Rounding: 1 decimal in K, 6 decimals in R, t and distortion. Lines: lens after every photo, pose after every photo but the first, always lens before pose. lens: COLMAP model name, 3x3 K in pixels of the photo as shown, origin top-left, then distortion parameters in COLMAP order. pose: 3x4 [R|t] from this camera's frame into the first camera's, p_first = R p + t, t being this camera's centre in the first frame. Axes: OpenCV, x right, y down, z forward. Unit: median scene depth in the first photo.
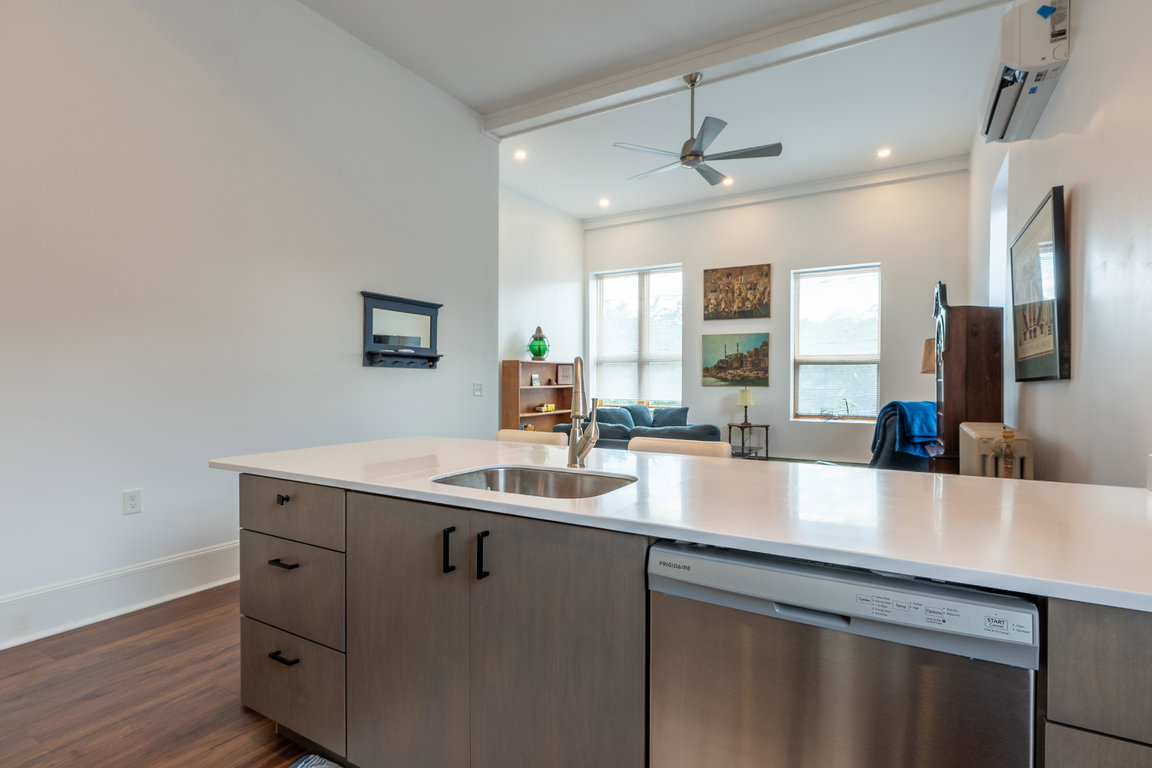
lens RADIAL K [[567.7, 0, 569.5], [0, 567.7, 386.4], [0, 0, 1]] dist [-0.004007, 0.004105]
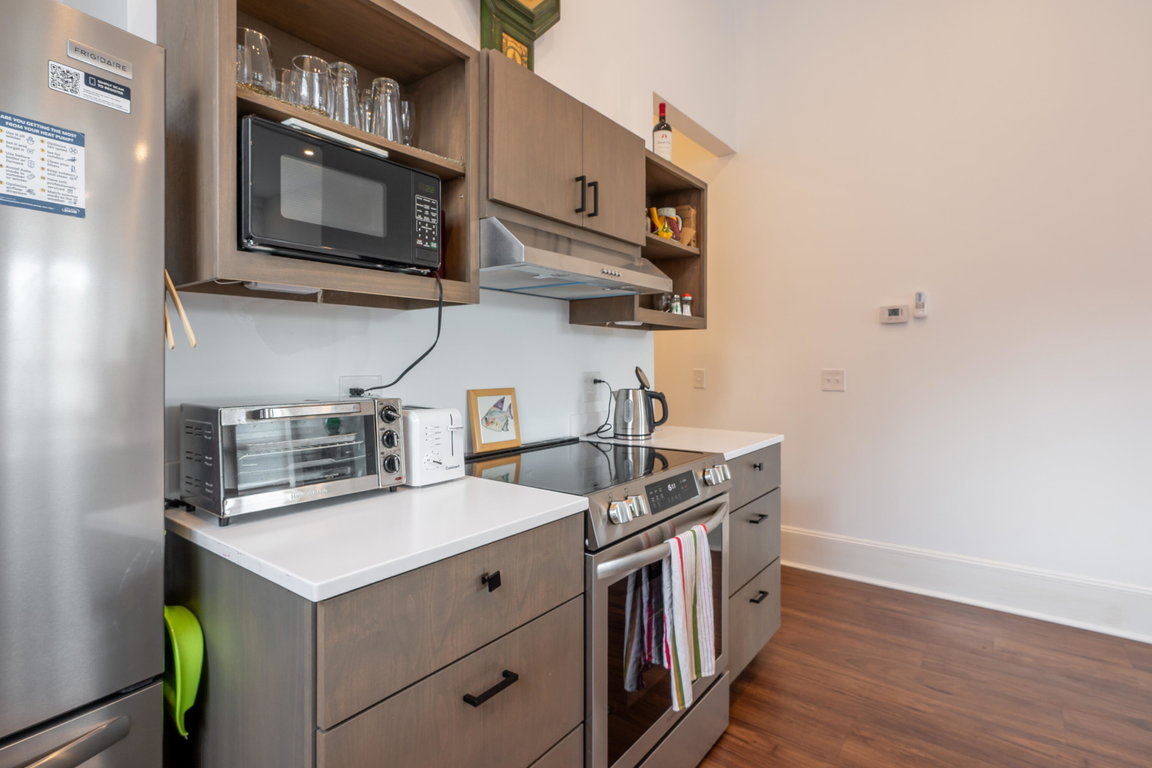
lens RADIAL K [[567.7, 0, 577.9], [0, 567.7, 362.7], [0, 0, 1]] dist [-0.004007, 0.004105]
pose [[-0.113640, -0.003493, -0.993516, 0.217519], [-0.012311, 0.999922, -0.002108, -0.006290], [0.993446, 0.011992, -0.113675, 0.349898]]
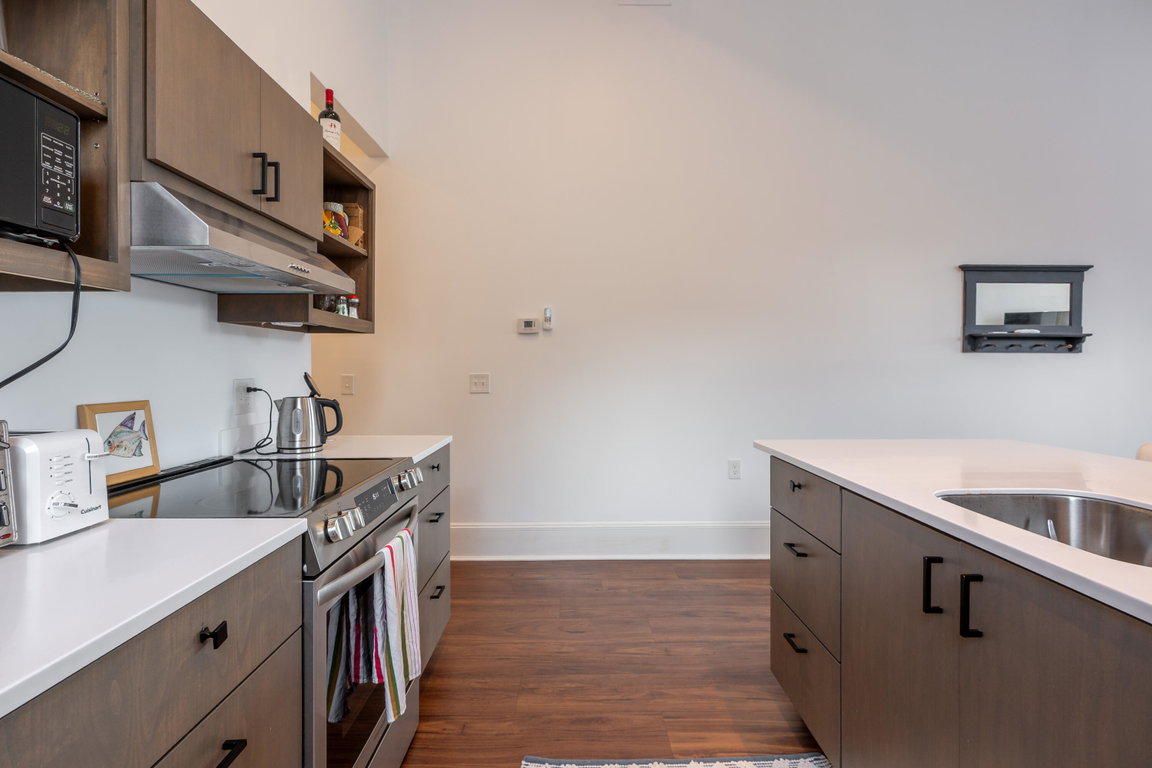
lens RADIAL K [[567.7, 0, 576.6], [0, 567.7, 366.9], [0, 0, 1]] dist [-0.004007, 0.004105]
pose [[0.517037, -0.005414, -0.855946, 0.211384], [-0.005856, 0.999934, -0.009863, -0.003962], [0.855943, 0.010112, 0.516971, 0.171237]]
